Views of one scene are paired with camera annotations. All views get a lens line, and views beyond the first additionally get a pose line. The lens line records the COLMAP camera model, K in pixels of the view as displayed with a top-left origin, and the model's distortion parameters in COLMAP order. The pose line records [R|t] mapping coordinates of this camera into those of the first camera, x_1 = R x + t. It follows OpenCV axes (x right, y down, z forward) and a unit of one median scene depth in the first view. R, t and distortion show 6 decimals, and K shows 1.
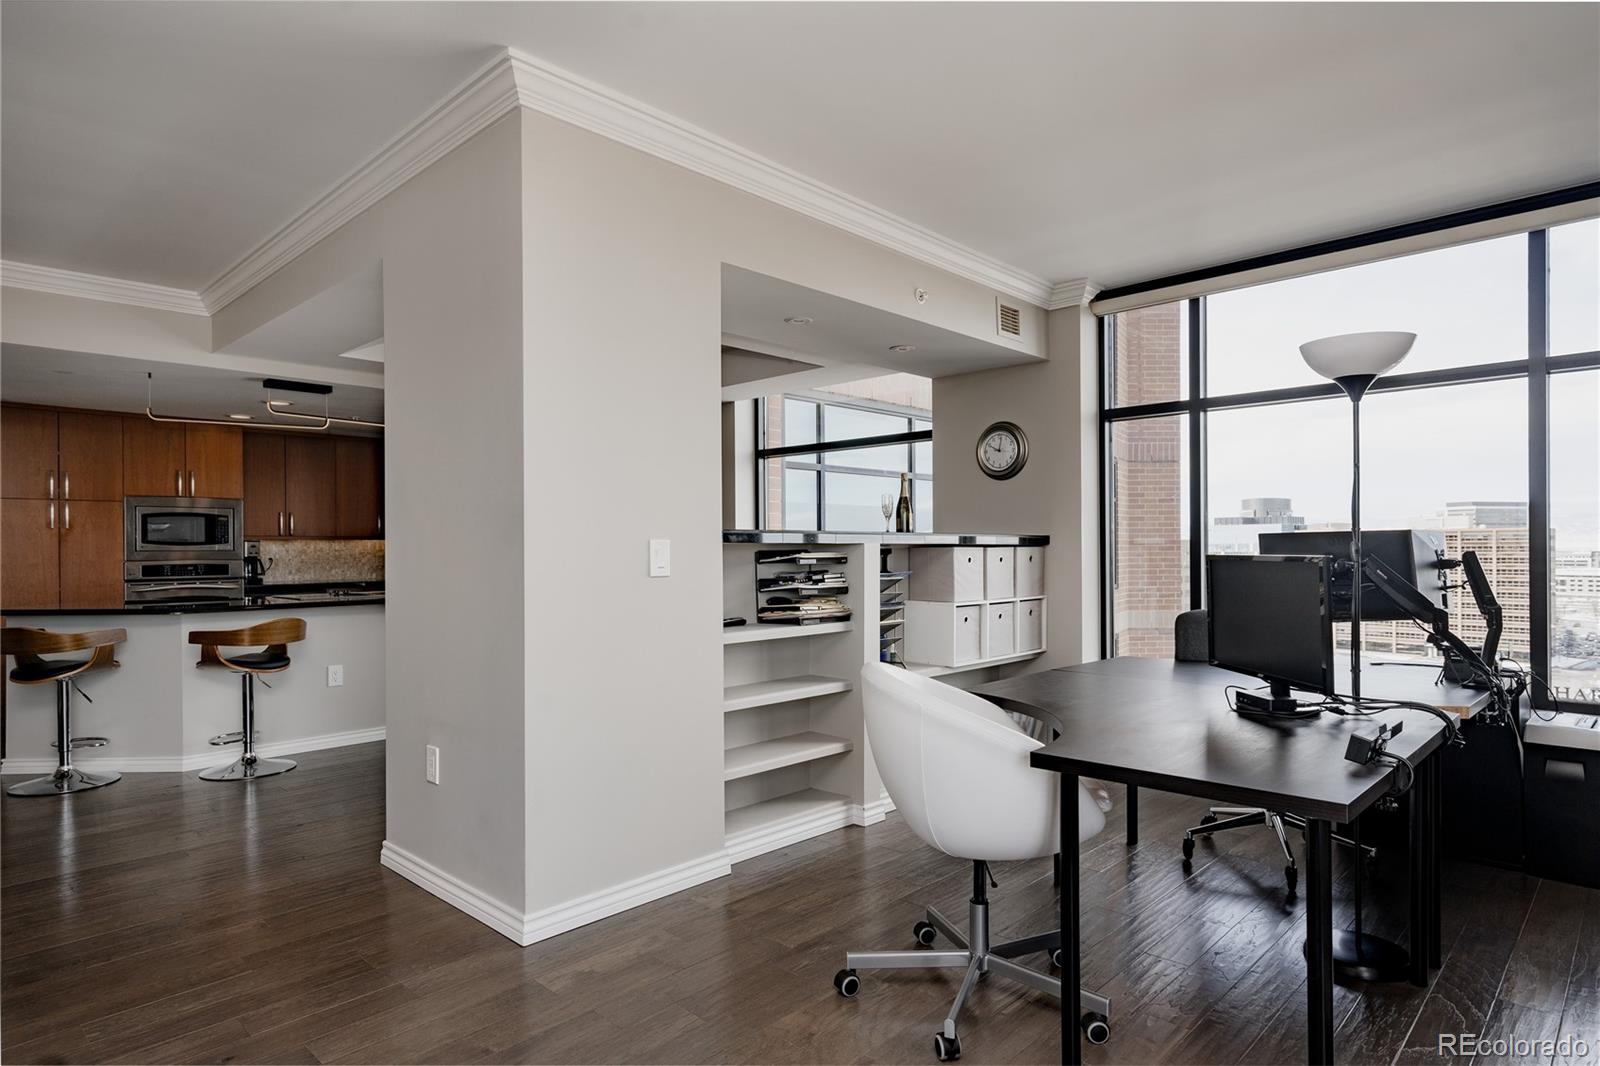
lens RADIAL K [[896.1, 0, 792.2], [0, 896.1, 545.1], [0, 0, 1]] dist [-0.000699, 0.017642]
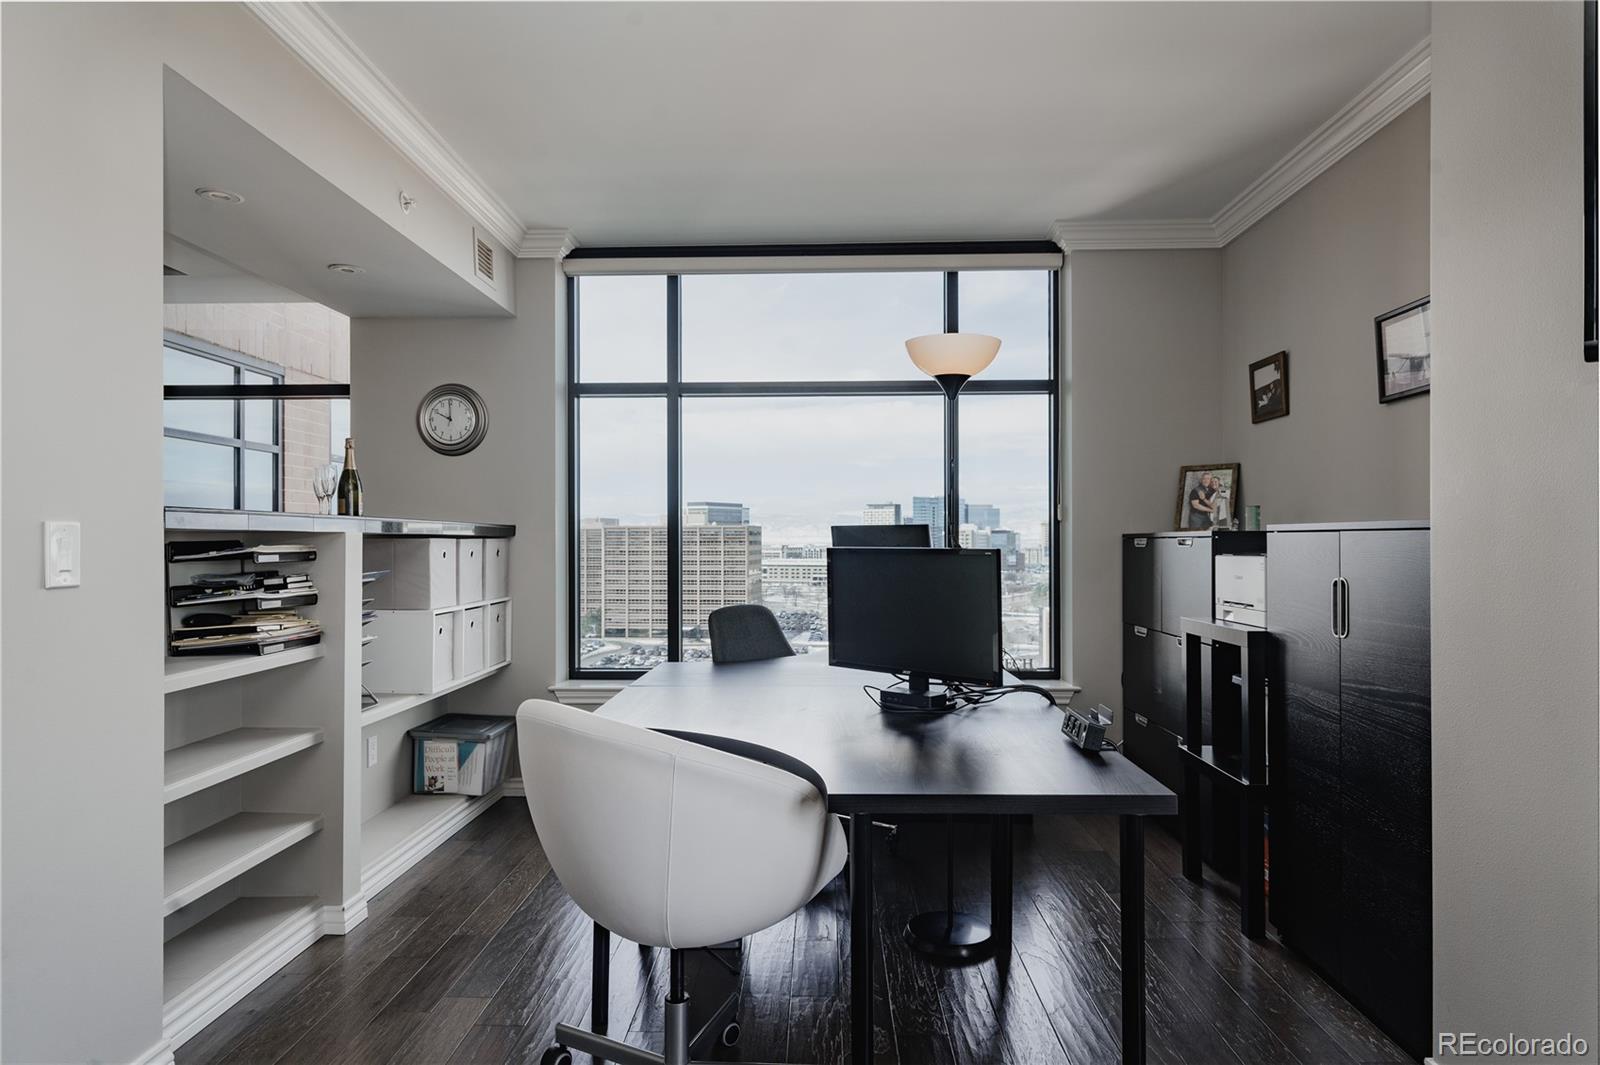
lens RADIAL K [[975.6, 0, 800.0], [0, 975.6, 532.5], [0, 0, 1]] dist [0.004294, 0.001151]
pose [[0.737185, 0.009879, 0.675619, -0.143983], [-0.006063, 0.999950, -0.008007, 0.002045], [-0.675664, 0.001806, 0.737207, 0.155904]]
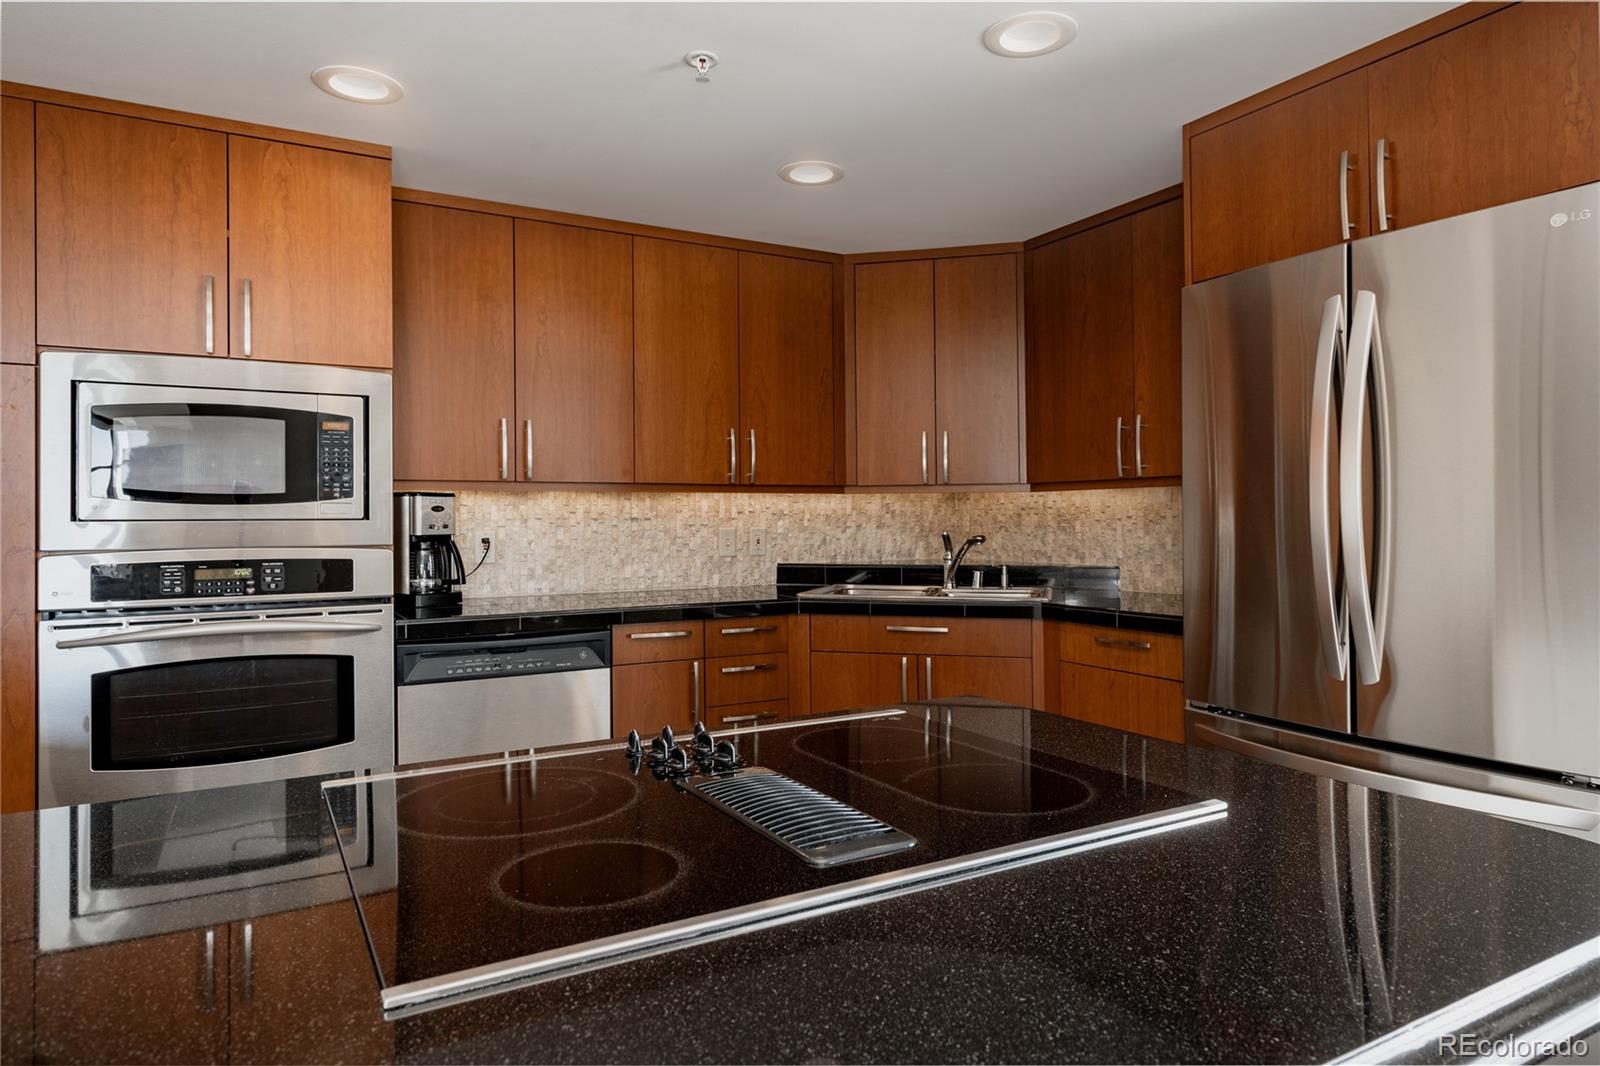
lens RADIAL K [[948.5, 0, 784.7], [0, 948.5, 501.1], [0, 0, 1]] dist [0.004572, 0.001394]
pose [[0.956411, -0.006626, -0.291947, -0.535613], [0.002671, 0.999899, -0.013942, 0.006714], [0.292010, 0.012555, 0.956333, 1.027950]]
